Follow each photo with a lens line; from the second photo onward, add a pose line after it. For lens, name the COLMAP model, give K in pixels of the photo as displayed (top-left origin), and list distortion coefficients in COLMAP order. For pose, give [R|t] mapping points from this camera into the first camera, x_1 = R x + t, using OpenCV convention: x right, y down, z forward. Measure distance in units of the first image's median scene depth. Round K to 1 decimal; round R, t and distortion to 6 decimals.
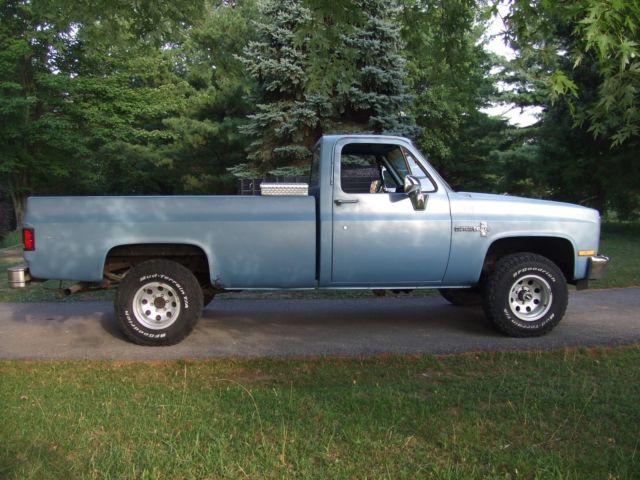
lens RADIAL K [[638.4, 0, 320.0], [0, 638.4, 240.0], [0, 0, 1]] dist [-0.052160, -0.005417]
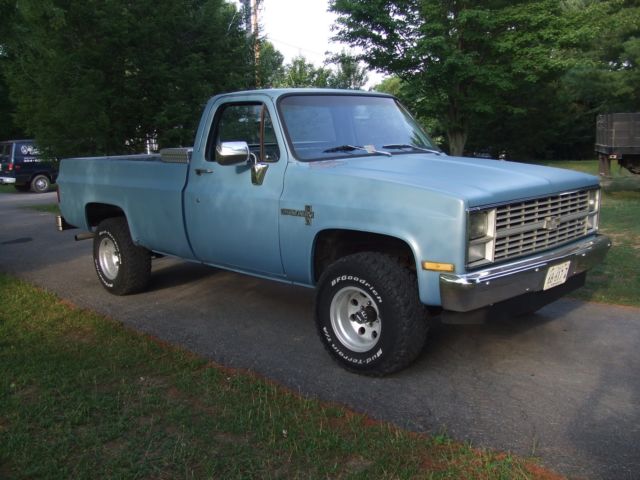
lens RADIAL K [[638.4, 0, 320.0], [0, 638.4, 240.0], [0, 0, 1]] dist [-0.052160, -0.005417]
pose [[0.670346, 0.112239, -0.733512, 0.808228], [-0.028982, 0.991701, 0.125259, -0.080405], [0.741483, -0.062708, 0.668035, 0.515909]]
